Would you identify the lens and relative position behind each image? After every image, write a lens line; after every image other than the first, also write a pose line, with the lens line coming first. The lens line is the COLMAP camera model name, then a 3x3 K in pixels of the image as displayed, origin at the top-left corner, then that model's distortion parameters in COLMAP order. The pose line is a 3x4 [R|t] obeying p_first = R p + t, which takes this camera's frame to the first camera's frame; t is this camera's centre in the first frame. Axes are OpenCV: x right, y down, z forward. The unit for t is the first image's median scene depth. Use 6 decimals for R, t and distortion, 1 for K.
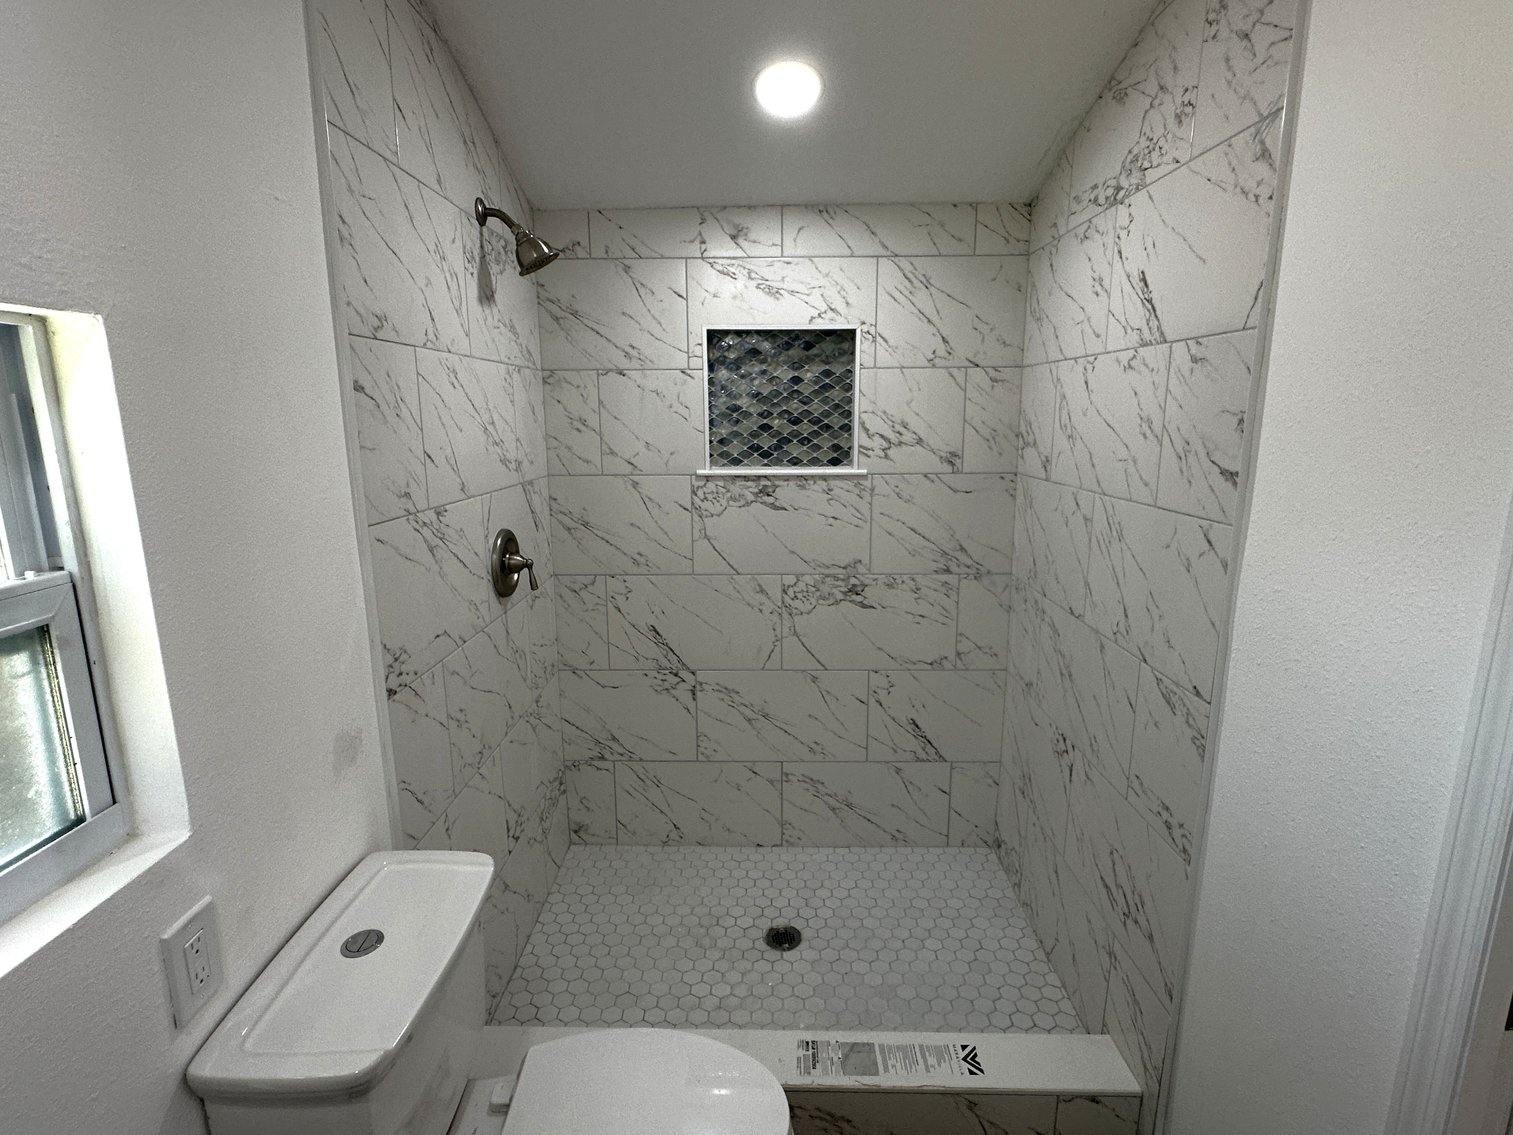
lens RADIAL K [[757.5, 0, 756.5], [0, 757.5, 567.5], [0, 0, 1]] dist [-0.003002, -0.000109]
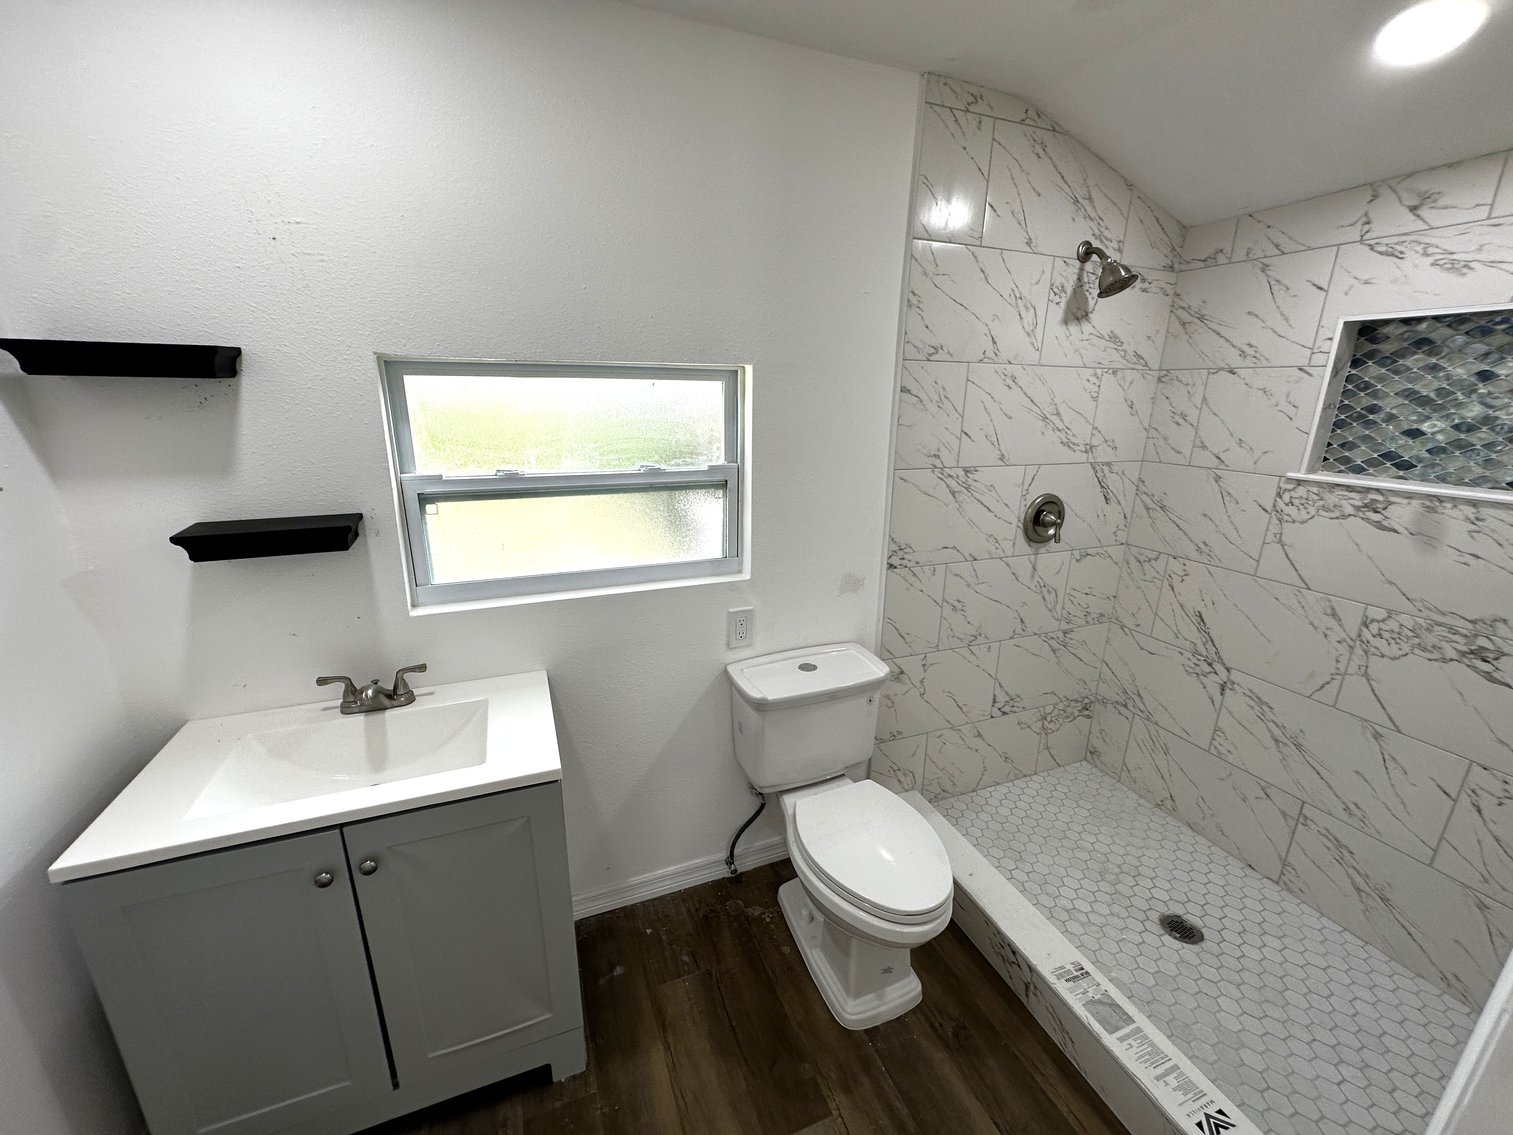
lens RADIAL K [[605.6, 0, 756.5], [0, 605.6, 567.5], [0, 0, 1]] dist [-0.001127, 0.000197]
pose [[0.384278, 0.266881, -0.883801, 0.377626], [-0.201685, 0.958451, 0.201730, -0.030917], [0.900918, 0.100729, 0.422137, 0.072731]]
